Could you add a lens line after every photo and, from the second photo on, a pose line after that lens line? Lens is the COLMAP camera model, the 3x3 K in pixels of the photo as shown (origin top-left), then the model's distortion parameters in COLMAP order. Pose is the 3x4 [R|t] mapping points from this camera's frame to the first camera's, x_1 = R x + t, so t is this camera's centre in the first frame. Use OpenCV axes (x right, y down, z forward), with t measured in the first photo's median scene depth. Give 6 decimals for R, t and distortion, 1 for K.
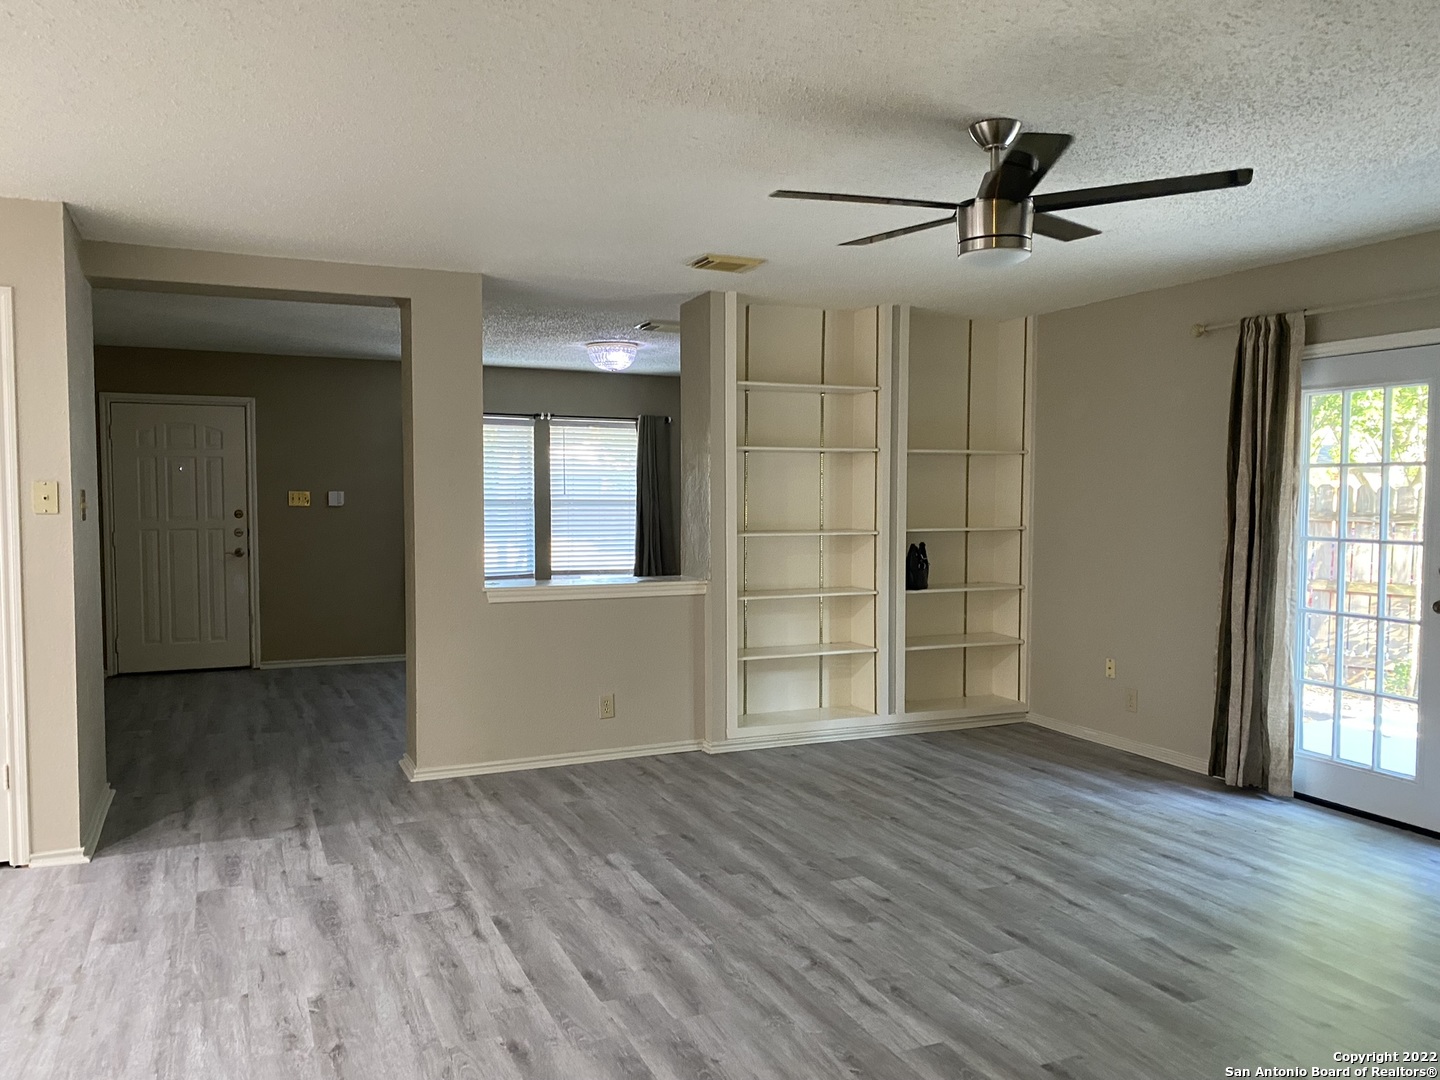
lens RADIAL K [[1097.6, 0, 709.4], [0, 1097.6, 550.9], [0, 0, 1]] dist [0.026741, -0.034328]
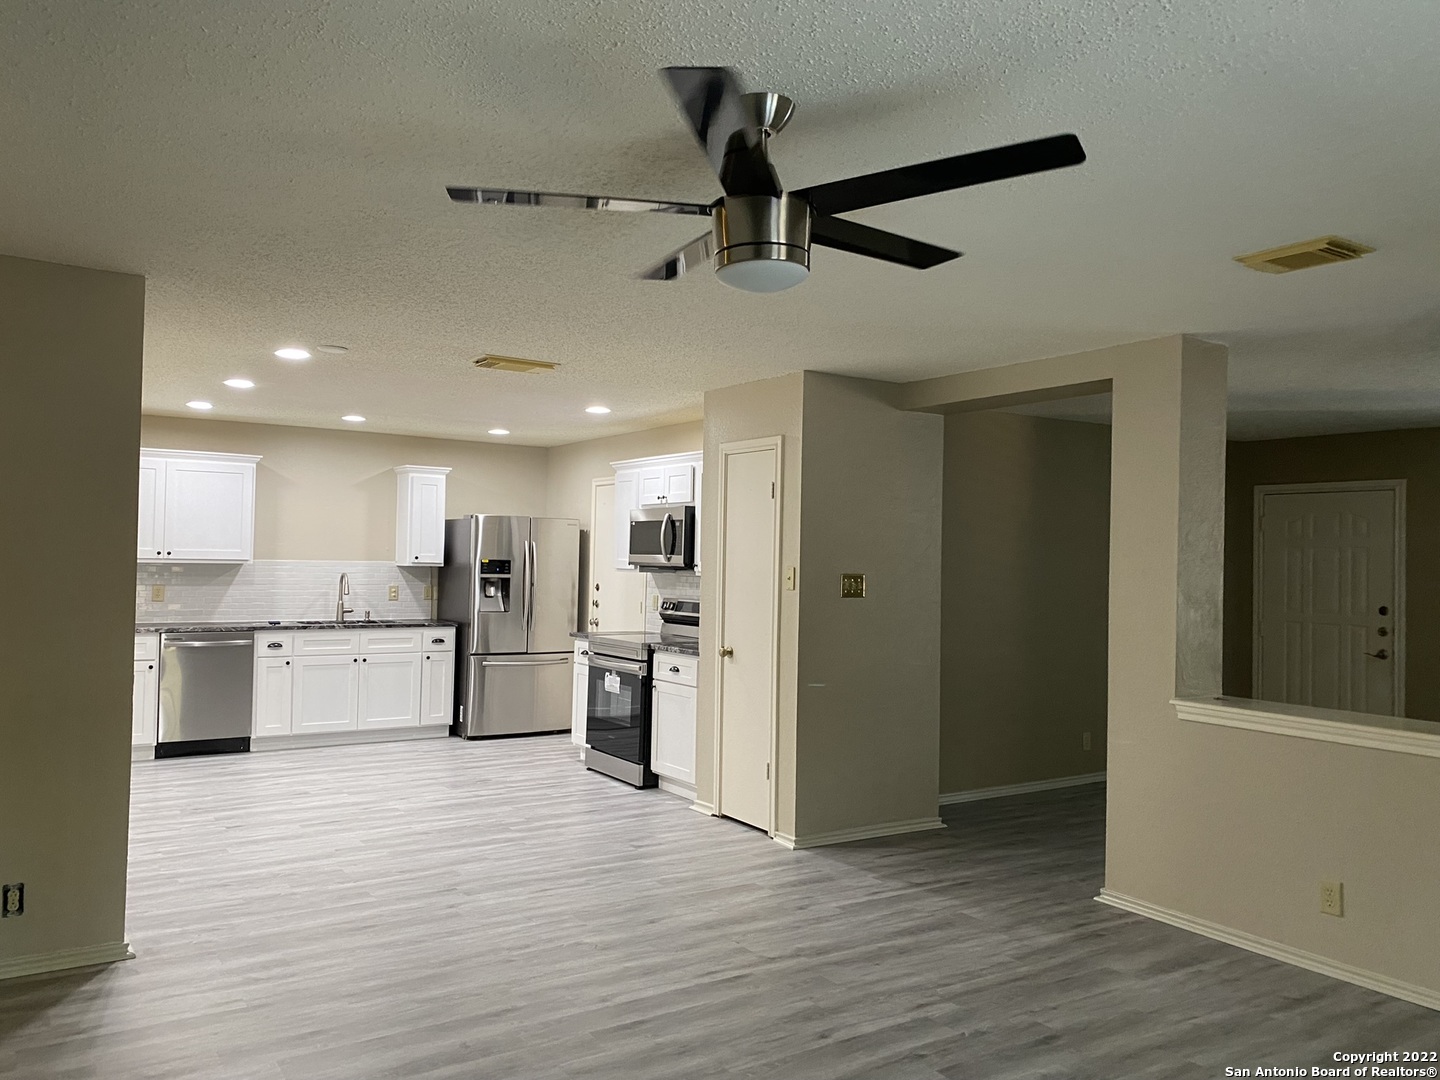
lens RADIAL K [[1098.0, 0, 711.8], [0, 1098.0, 534.4], [0, 0, 1]] dist [0.088234, -0.149599]
pose [[0.164392, -0.018358, -0.986224, 0.798984], [-0.077563, 0.996490, -0.031478, -0.053278], [0.983341, 0.081670, 0.162391, 0.686777]]
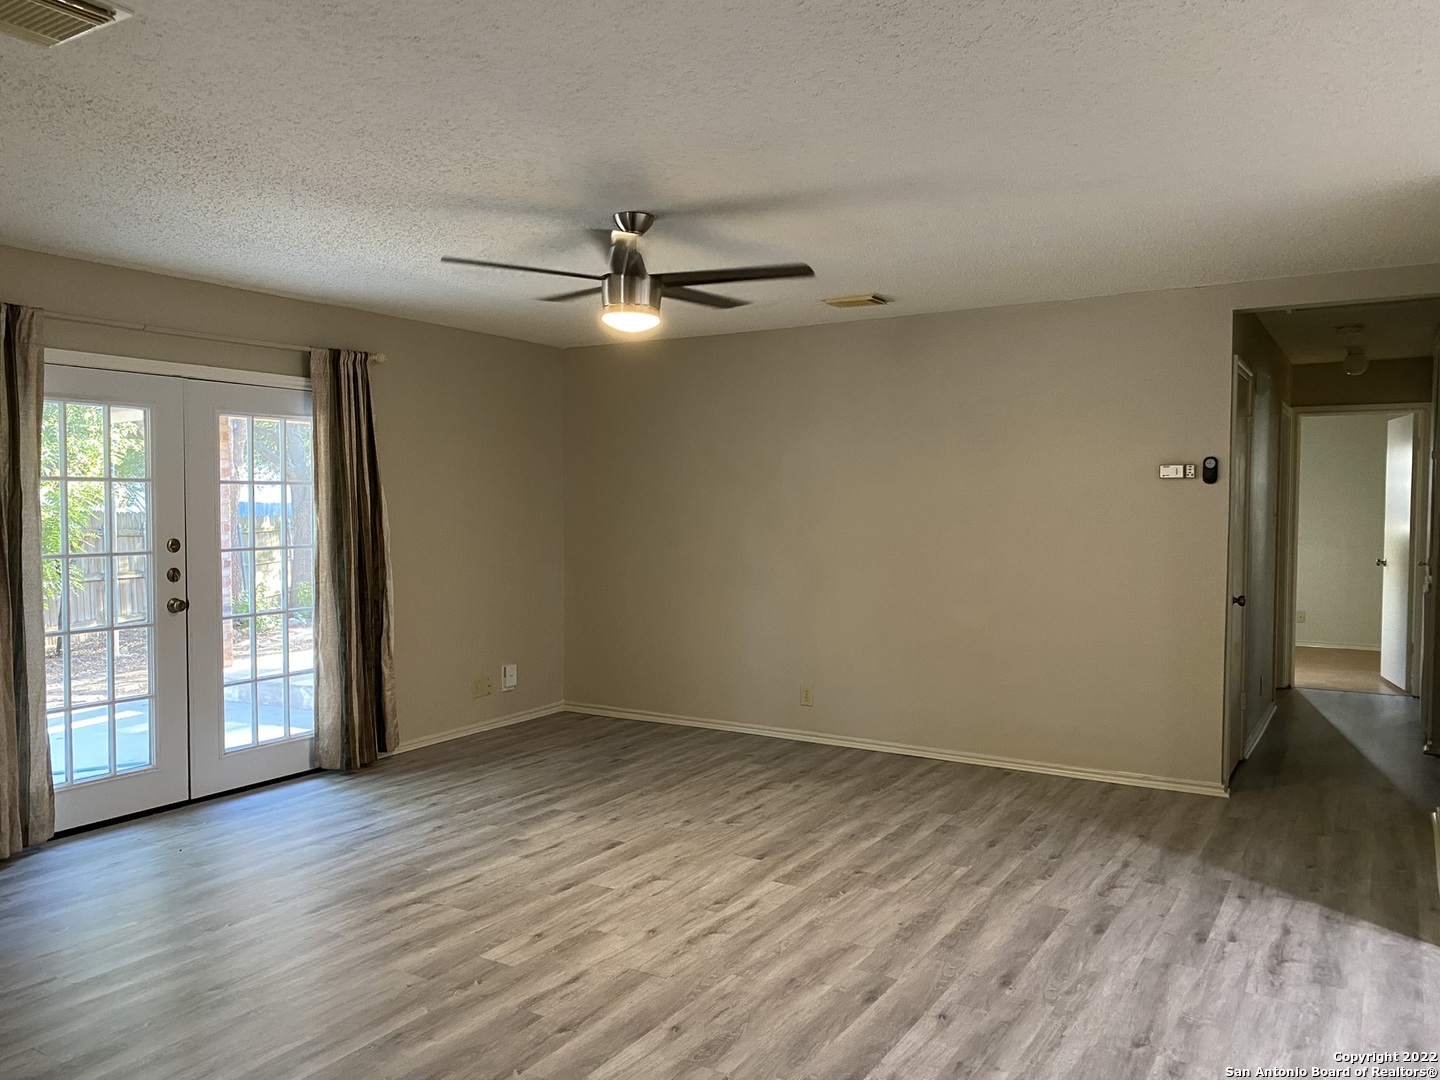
lens RADIAL K [[1097.6, 0, 709.4], [0, 1097.6, 550.9], [0, 0, 1]] dist [0.026741, -0.034328]
pose [[-0.562927, -0.038779, 0.825596, -0.668090], [0.045199, 0.995959, 0.077600, -0.079795], [-0.825270, 0.081000, -0.558900, 1.319354]]
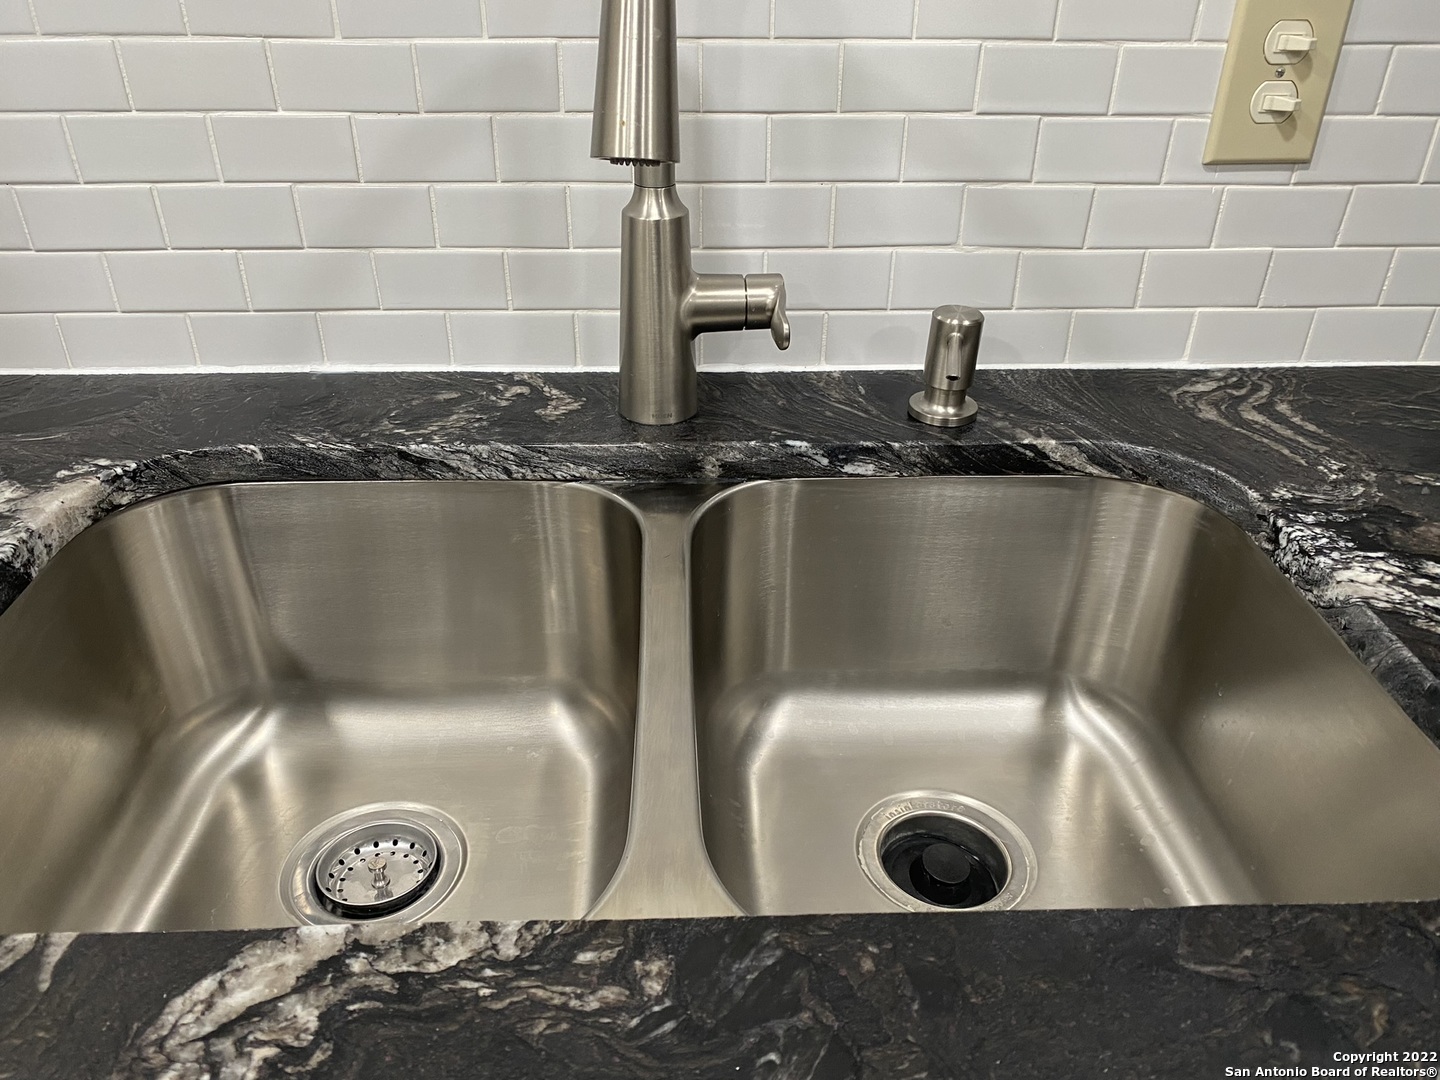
lens RADIAL K [[1087.9, 0, 717.6], [0, 1087.9, 547.2], [0, 0, 1]] dist [0.046949, -0.074549]
pose [[-0.367515, 0.484593, -0.793790, -1.355454], [-0.062840, 0.838632, 0.541062, 0.018515], [0.927892, 0.248730, -0.277758, 0.400375]]
